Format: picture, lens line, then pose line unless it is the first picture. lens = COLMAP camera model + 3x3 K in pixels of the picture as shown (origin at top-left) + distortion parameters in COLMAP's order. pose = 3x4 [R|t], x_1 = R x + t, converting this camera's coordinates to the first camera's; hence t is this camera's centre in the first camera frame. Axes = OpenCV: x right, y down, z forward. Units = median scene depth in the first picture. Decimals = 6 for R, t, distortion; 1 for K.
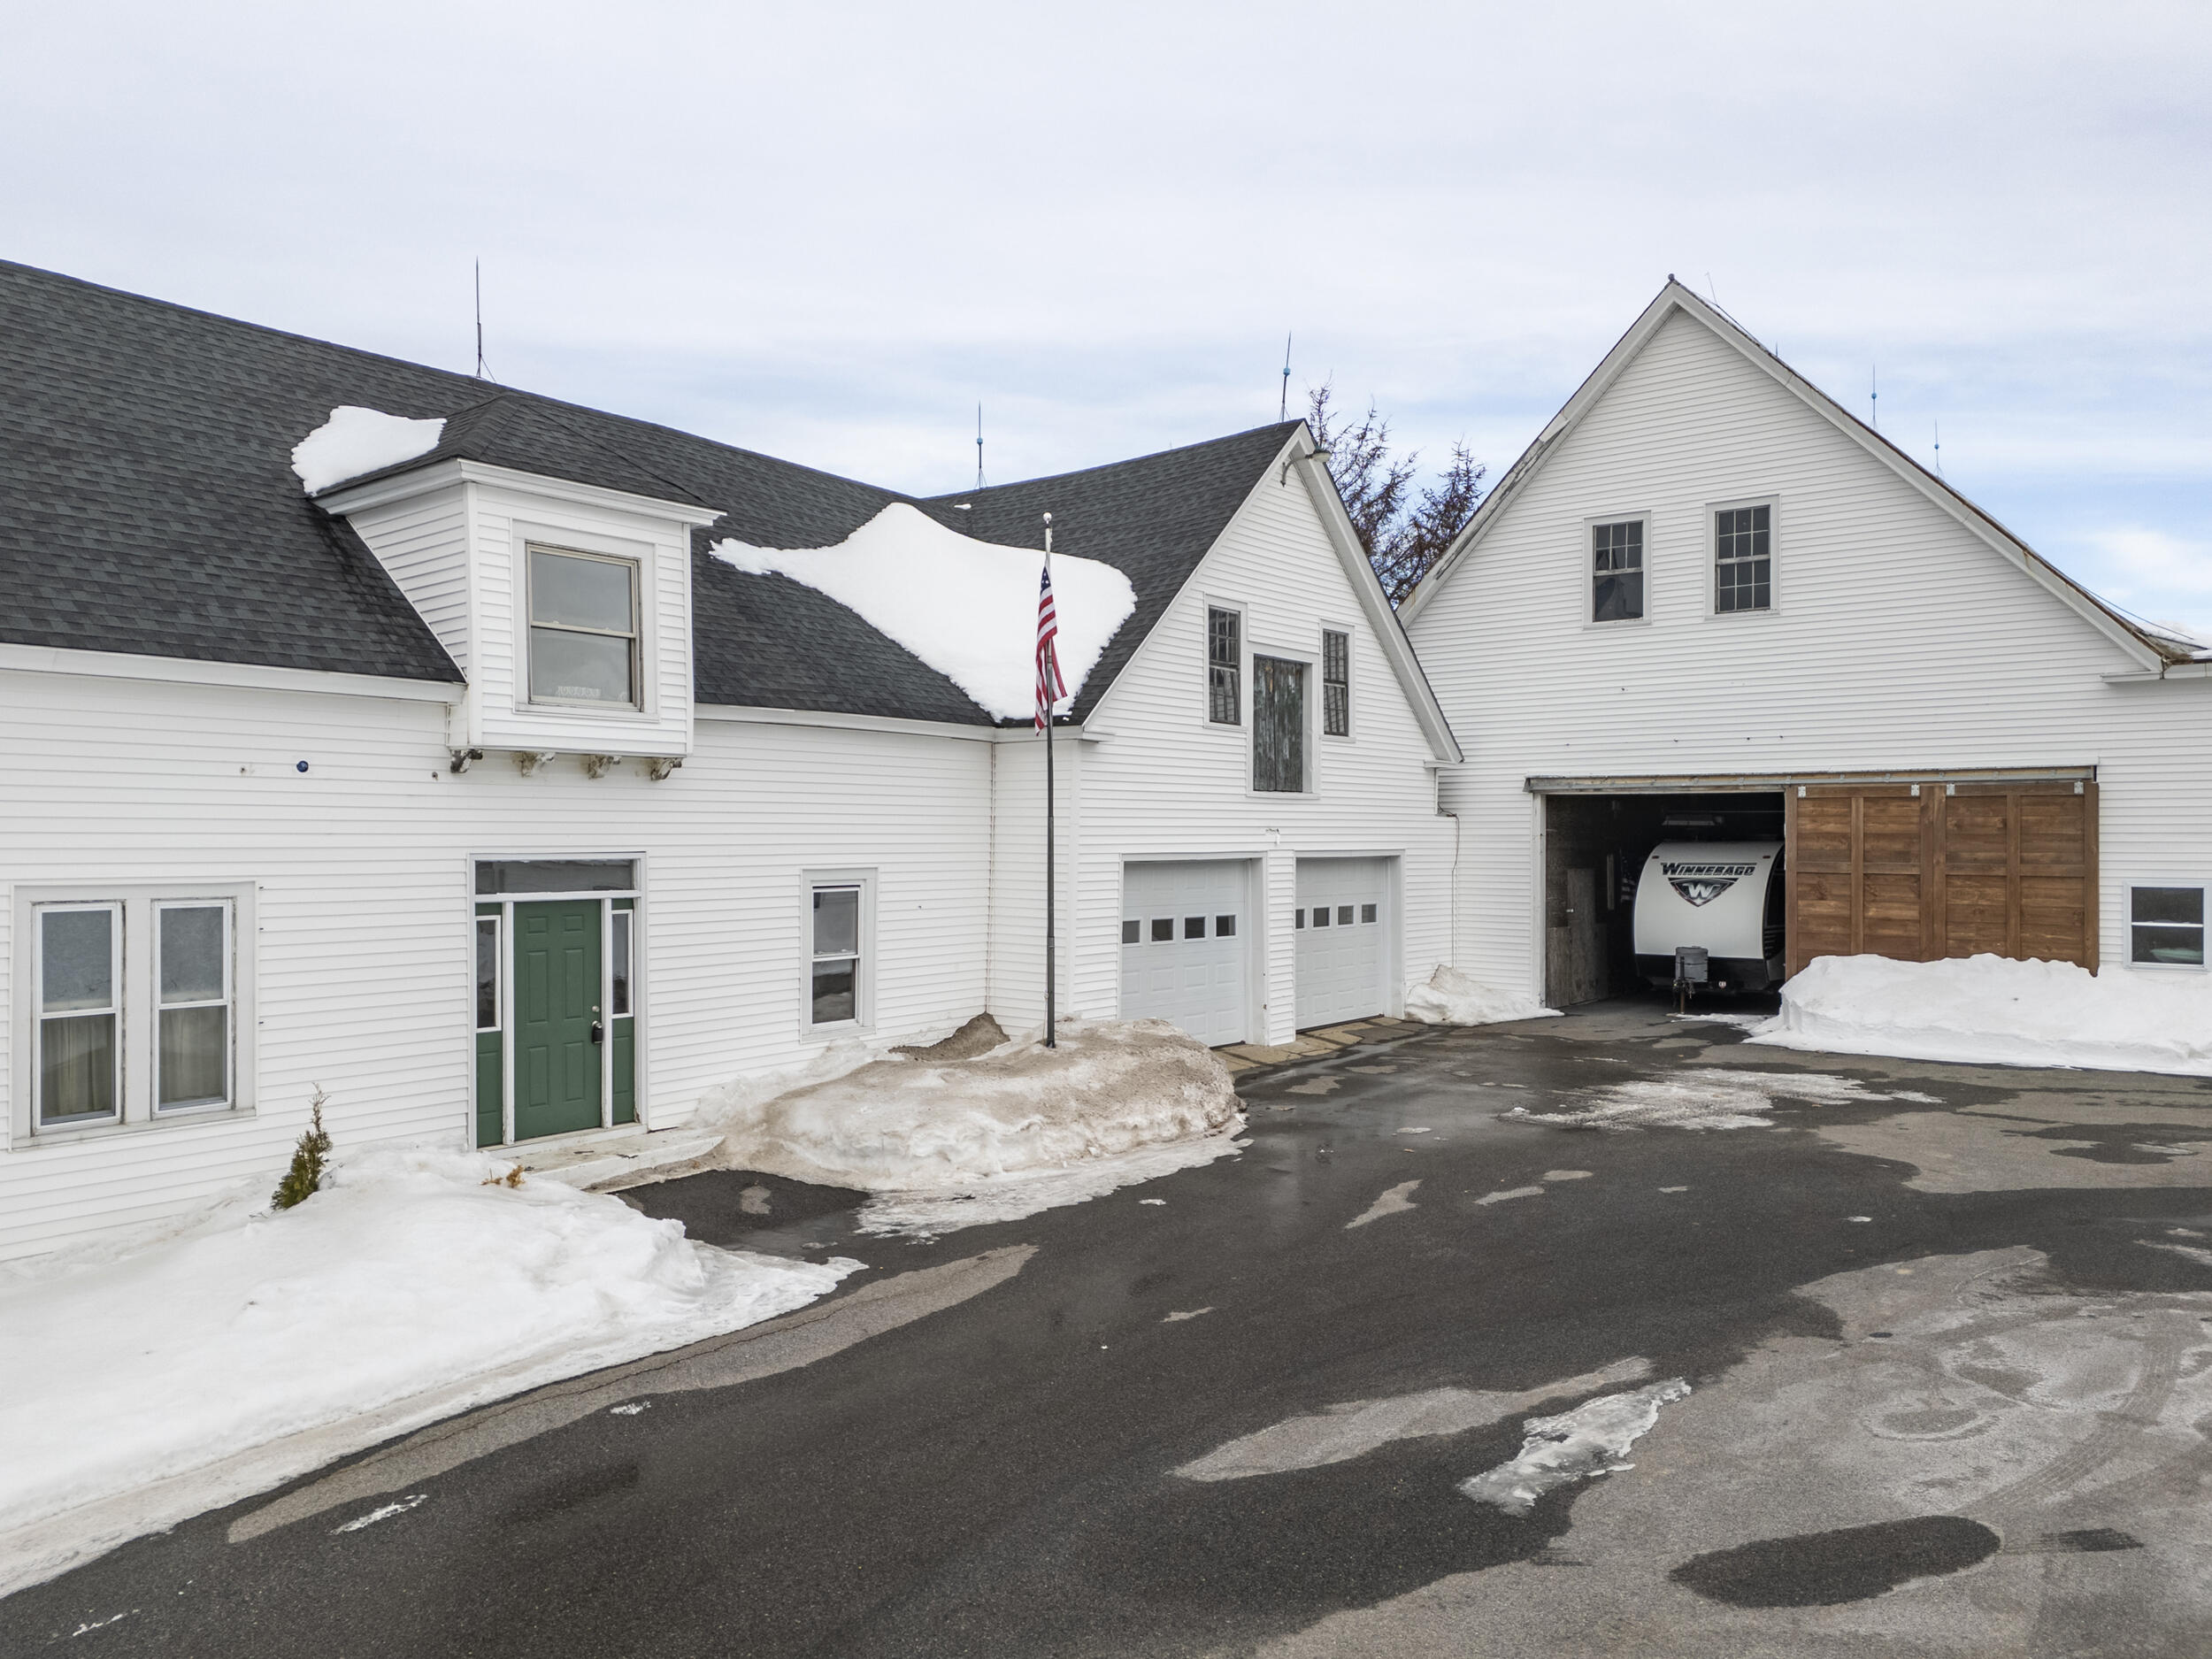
lens RADIAL K [[1621.2, 0, 1106.0], [0, 1621.2, 829.5], [0, 0, 1]] dist [0.090389, -0.074795]
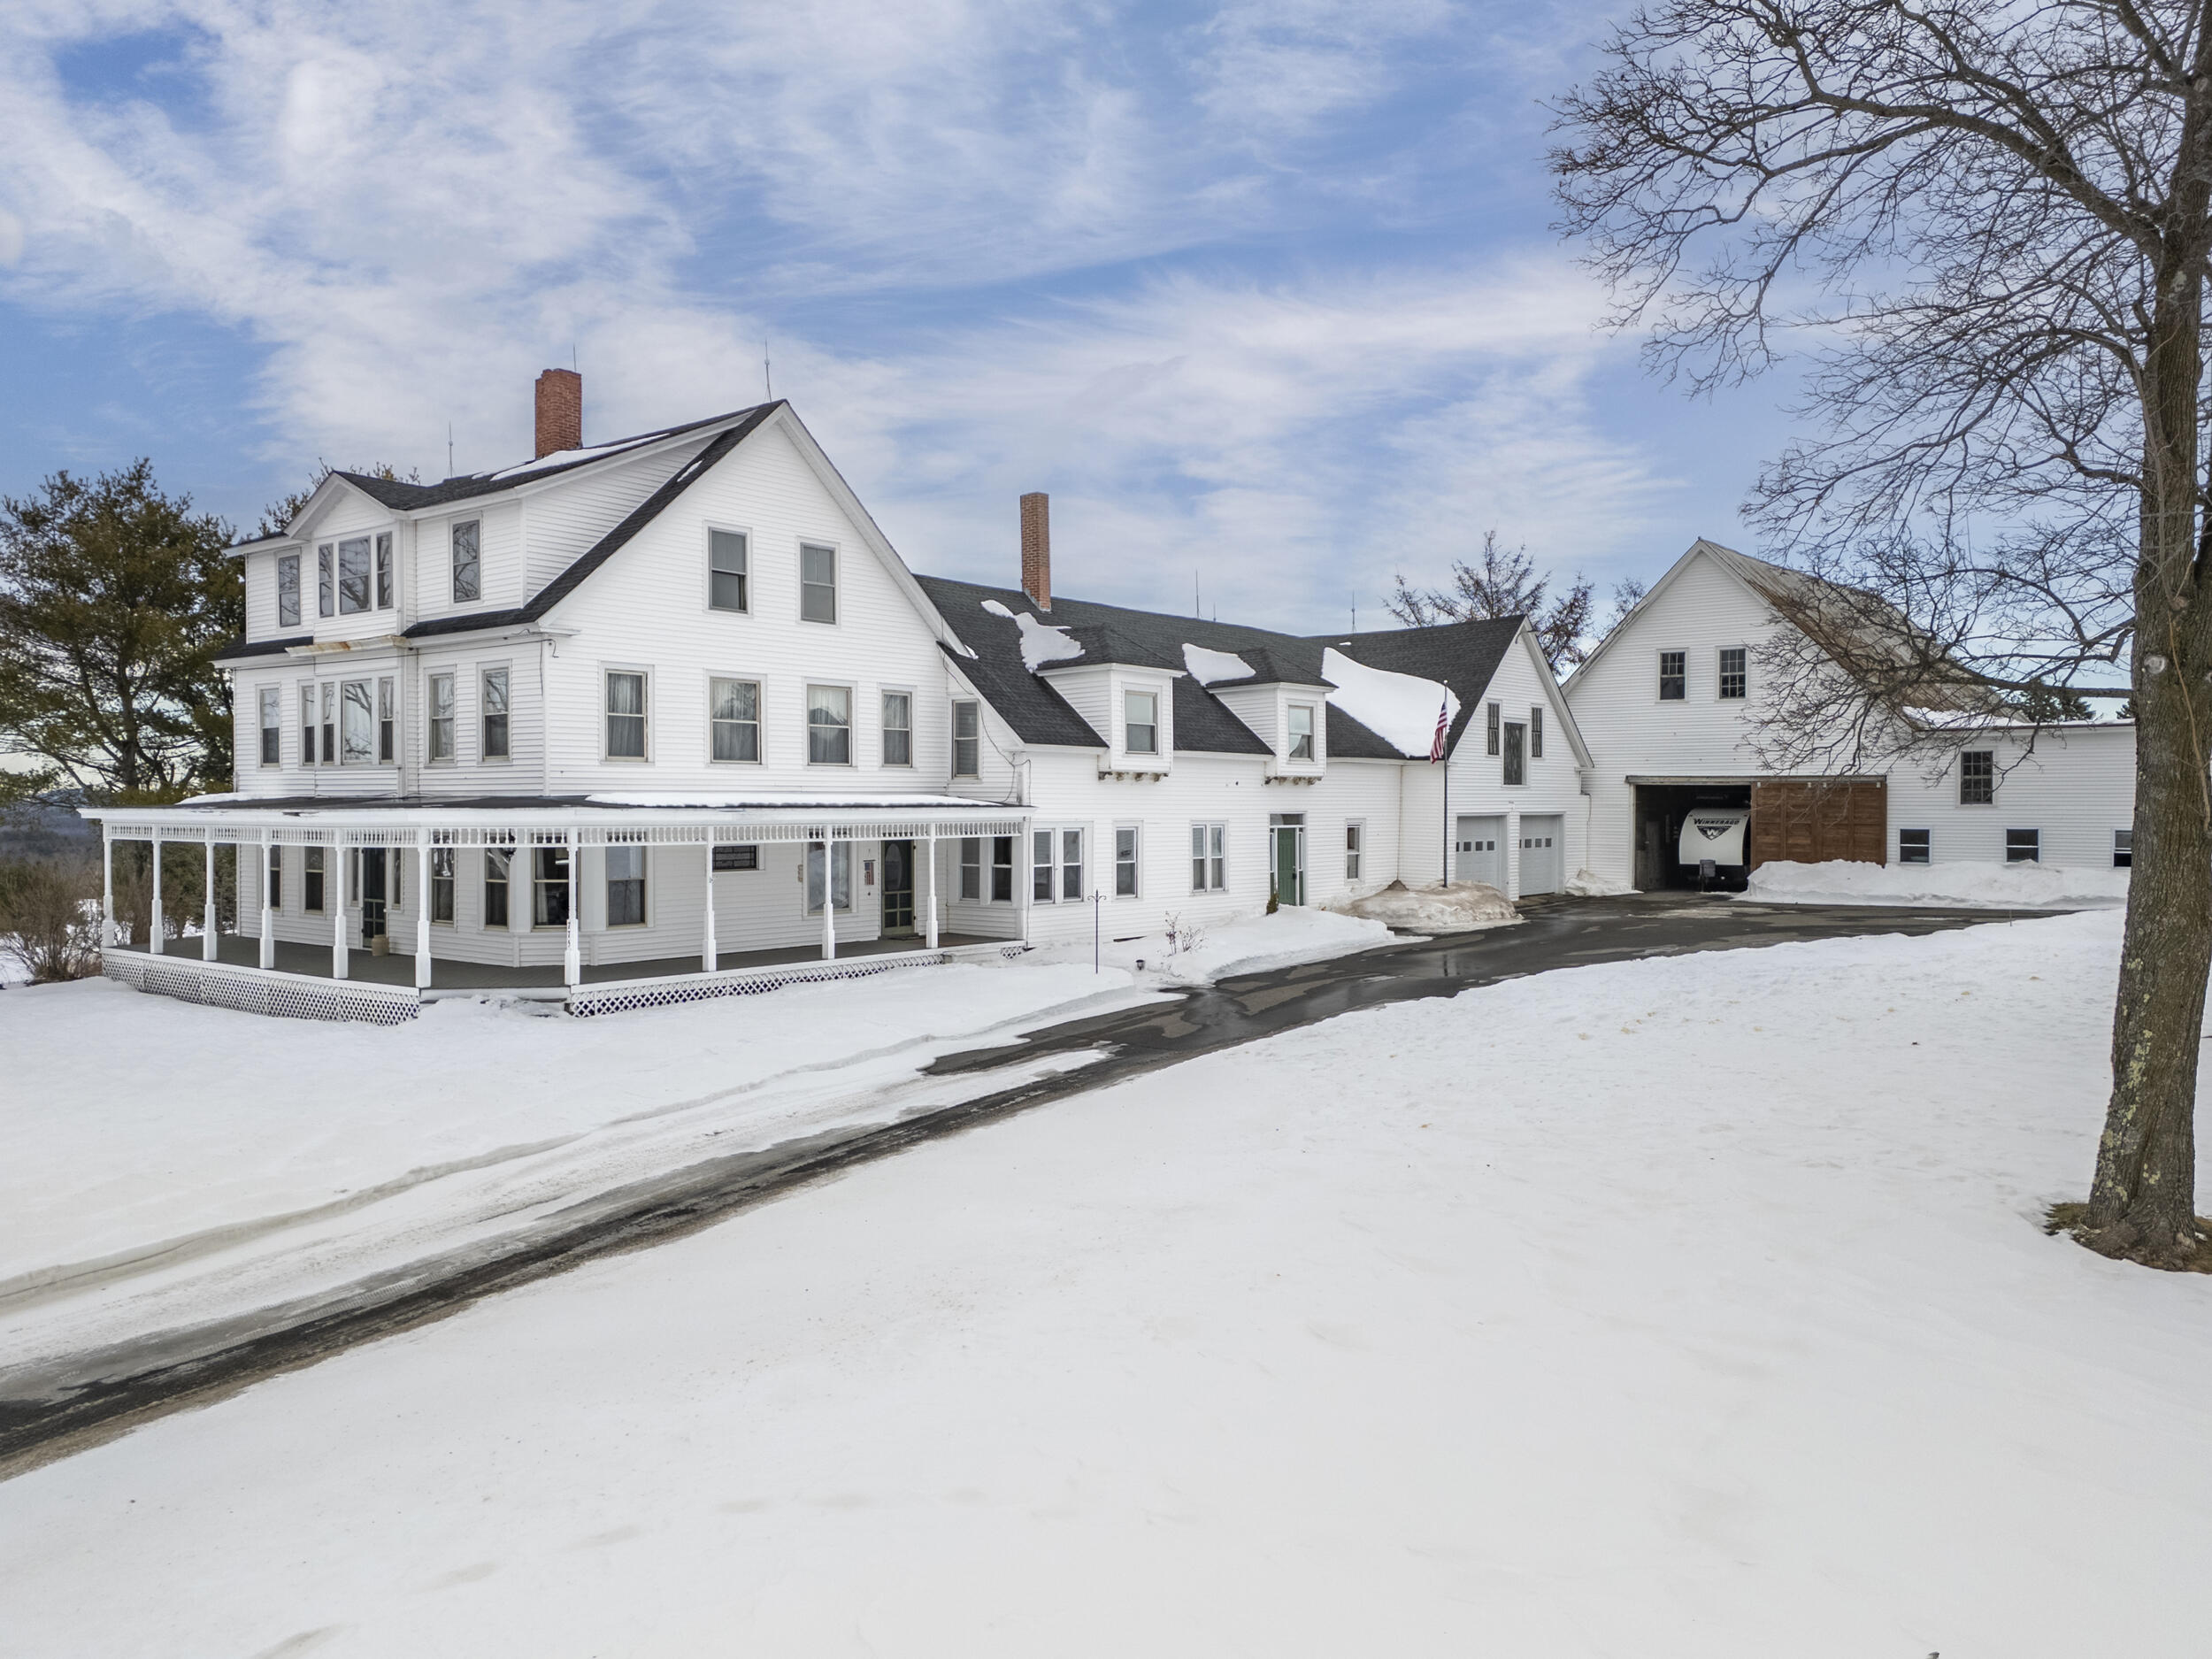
lens RADIAL K [[1618.1, 0, 1100.8], [0, 1618.1, 819.1], [0, 0, 1]] dist [0.085357, -0.070100]
pose [[0.999426, 0.003685, -0.033677, -0.371803], [-0.003094, 0.999841, 0.017586, -0.014083], [0.033736, -0.017472, 0.999278, -1.196059]]
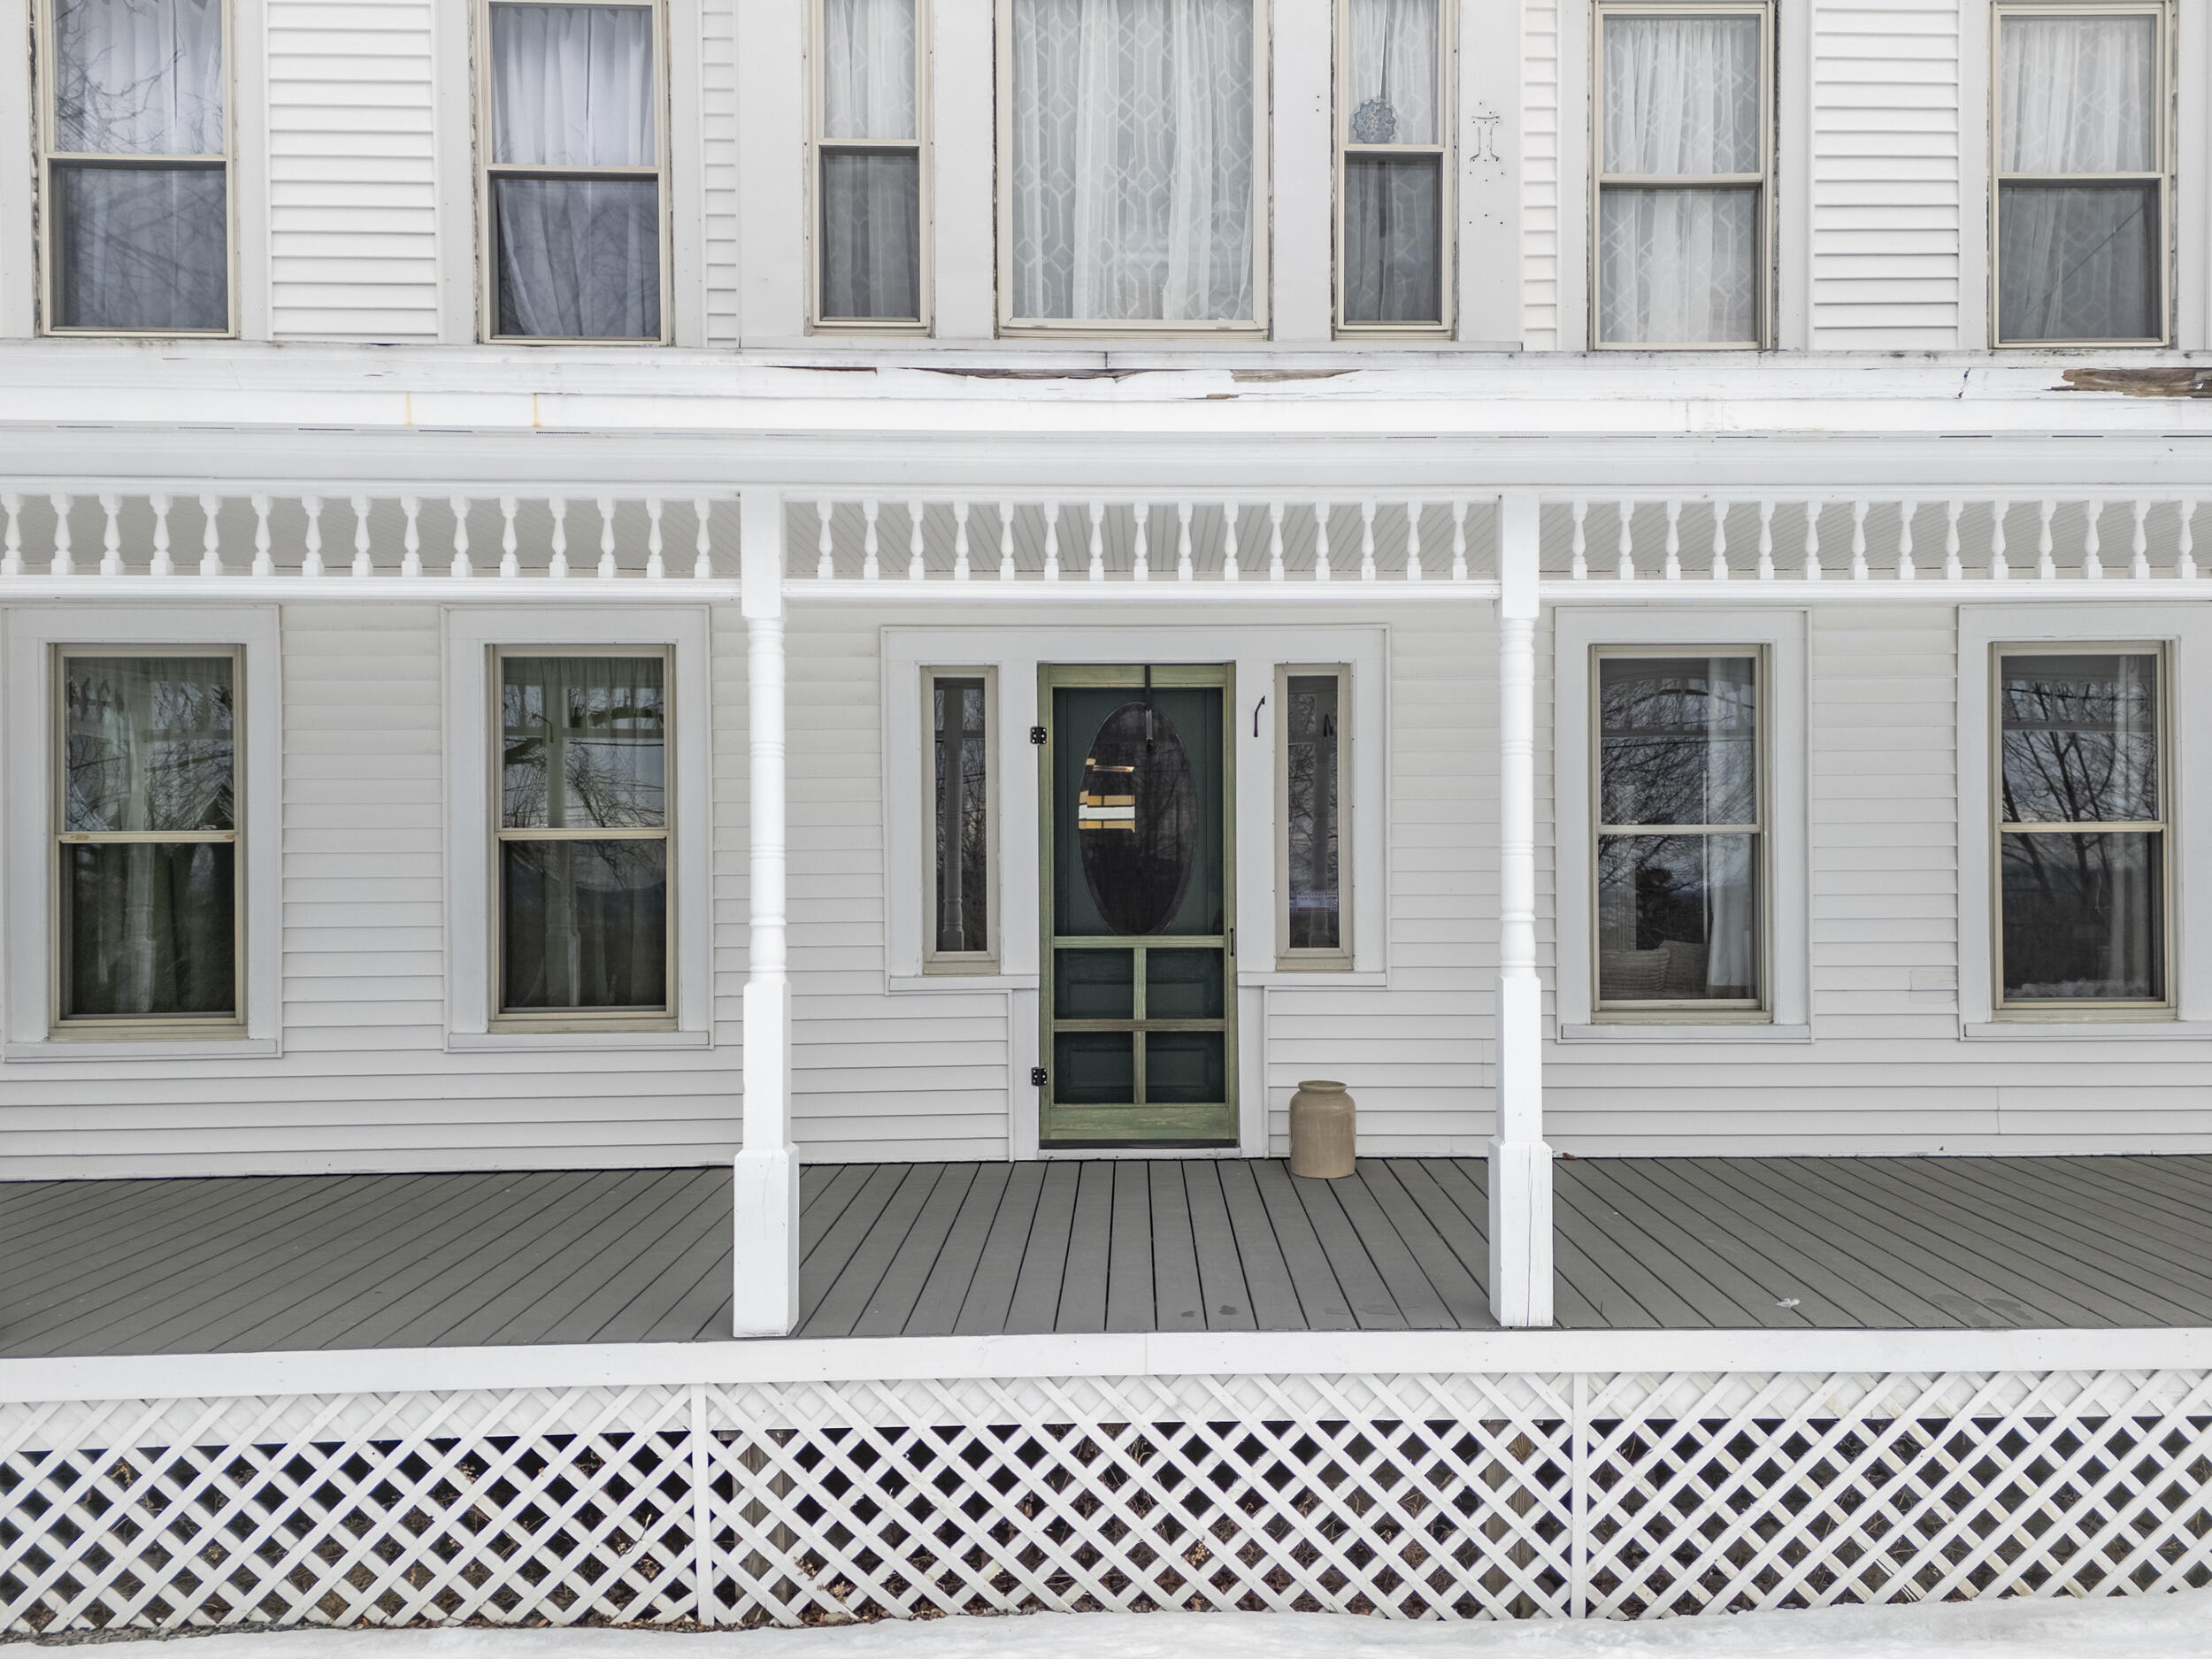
lens RADIAL K [[1564.3, 0, 1168.1], [0, 1564.3, 853.4], [0, 0, 1]] dist [0.069629, -0.055782]
pose [[0.773817, 0.002867, 0.633403, -1.234502], [-0.001943, 0.999996, -0.002152, 0.065004], [-0.633407, 0.000434, 0.773819, -0.064801]]
